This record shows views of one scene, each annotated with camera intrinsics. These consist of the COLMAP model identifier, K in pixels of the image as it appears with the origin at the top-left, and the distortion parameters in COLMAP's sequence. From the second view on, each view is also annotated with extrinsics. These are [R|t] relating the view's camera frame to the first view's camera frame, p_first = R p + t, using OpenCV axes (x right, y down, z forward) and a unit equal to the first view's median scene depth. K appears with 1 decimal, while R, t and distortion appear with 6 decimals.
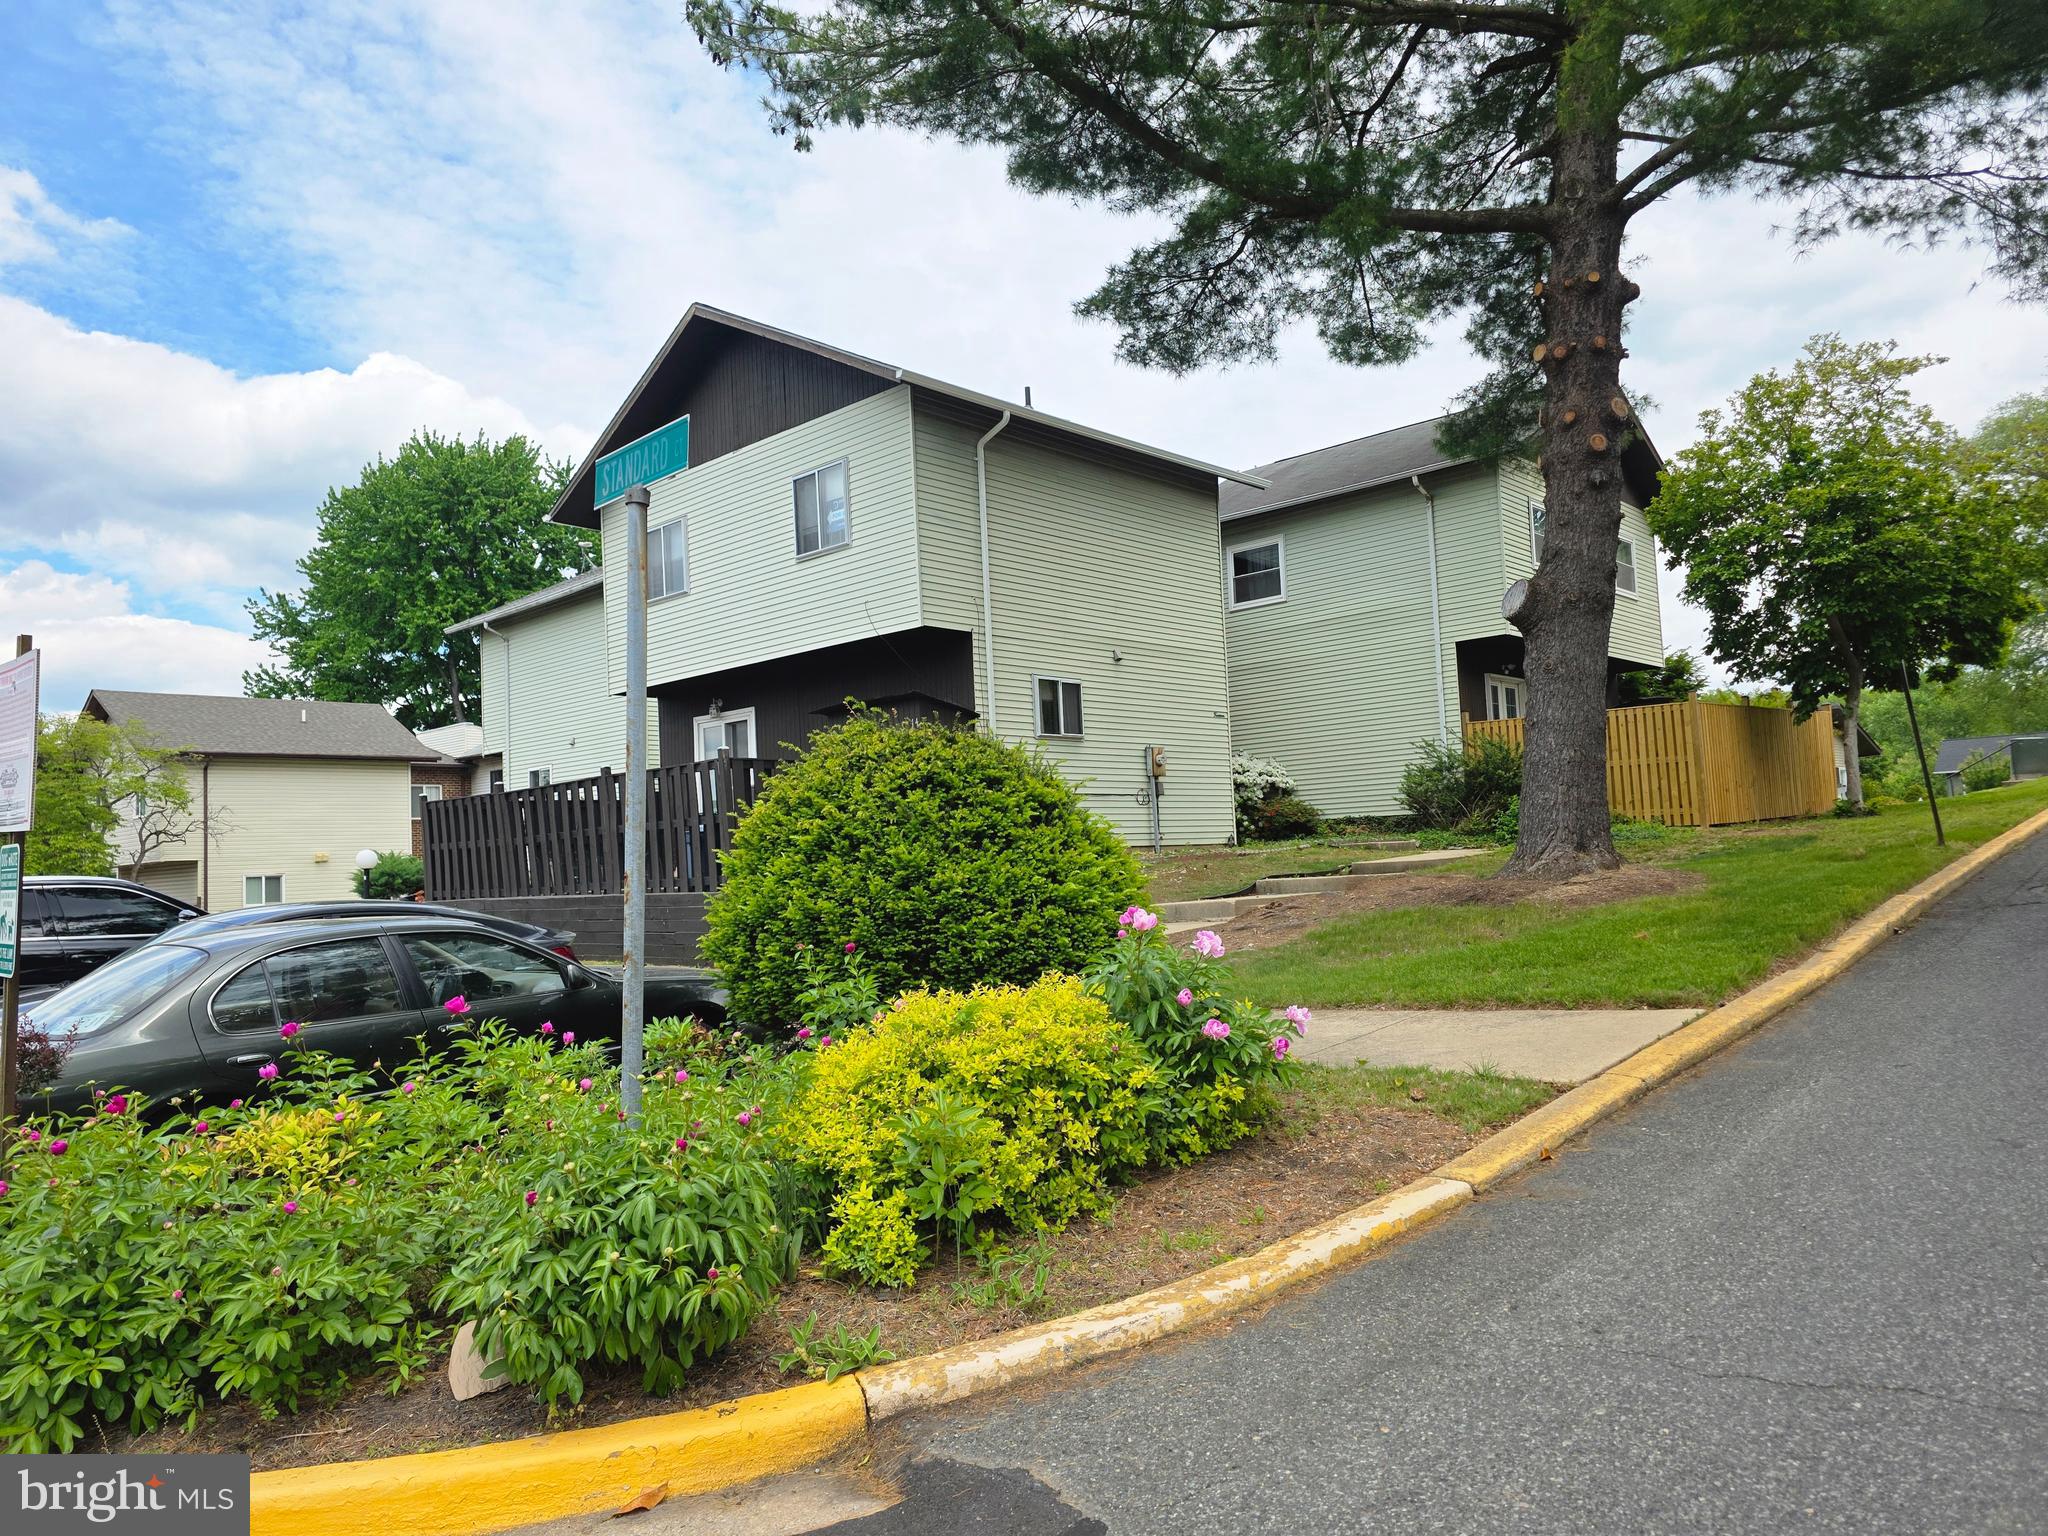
lens RADIAL K [[1374.0, 0, 1005.4], [0, 1374.0, 778.6], [0, 0, 1]] dist [0.070918, -0.067232]
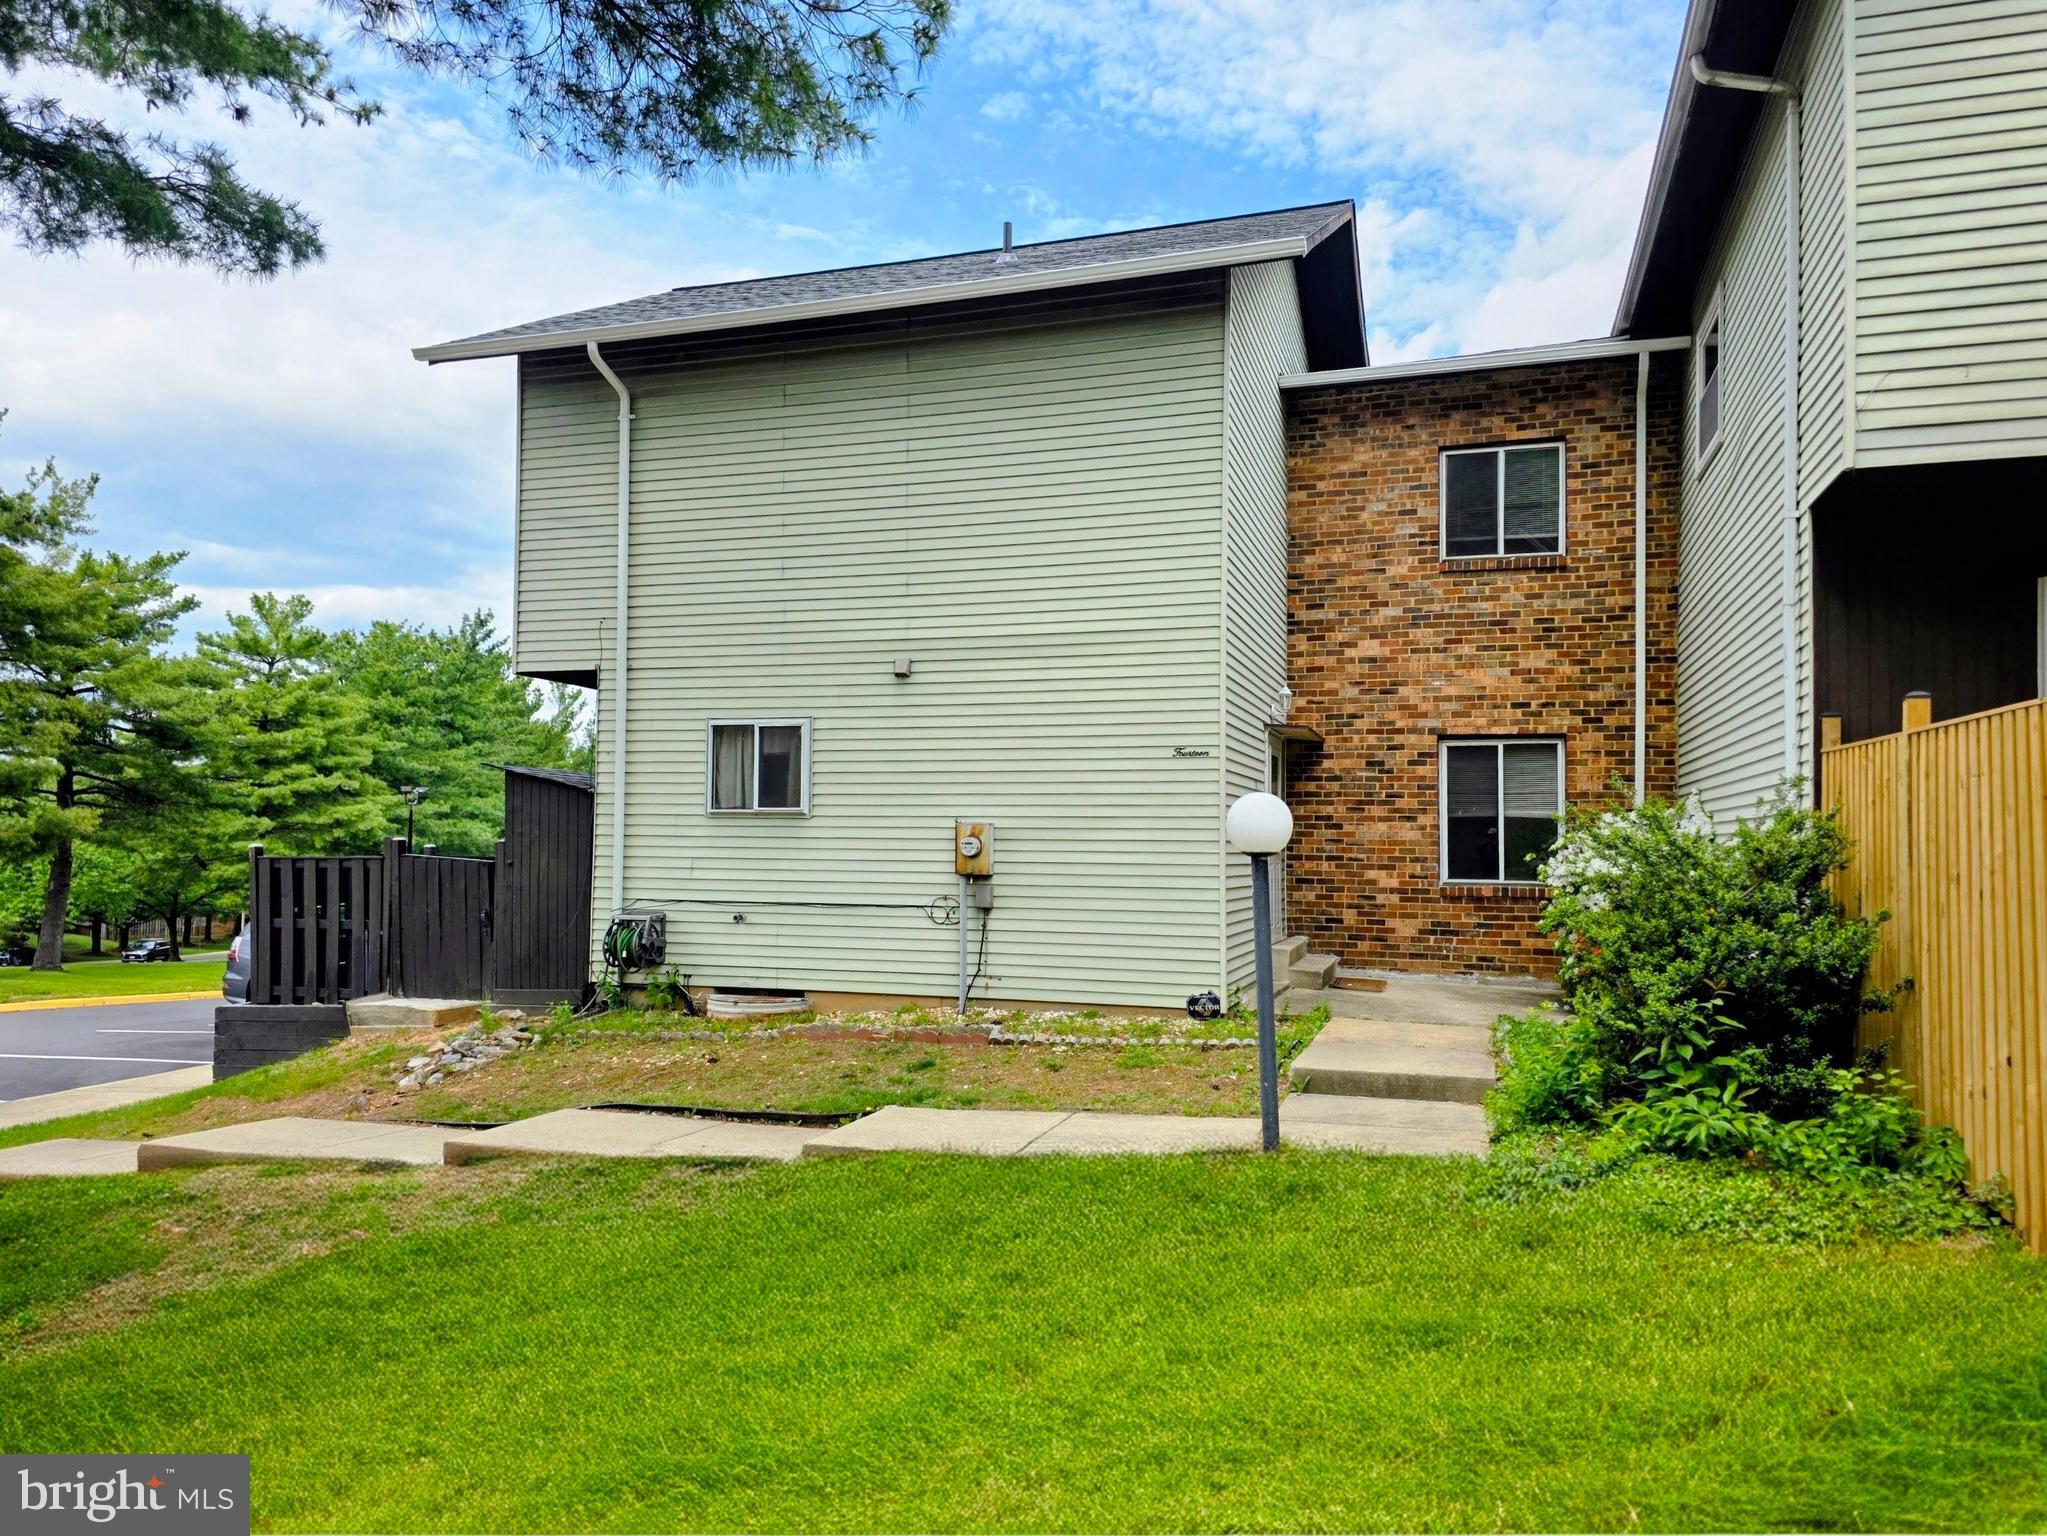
lens RADIAL K [[1411.9, 0, 1006.5], [0, 1411.9, 790.7], [0, 0, 1]] dist [0.061661, -0.054017]
pose [[0.435398, 0.013578, -0.900135, 0.702115], [0.028520, 0.999176, 0.028868, -0.058001], [0.899786, -0.038241, 0.434653, 0.845993]]
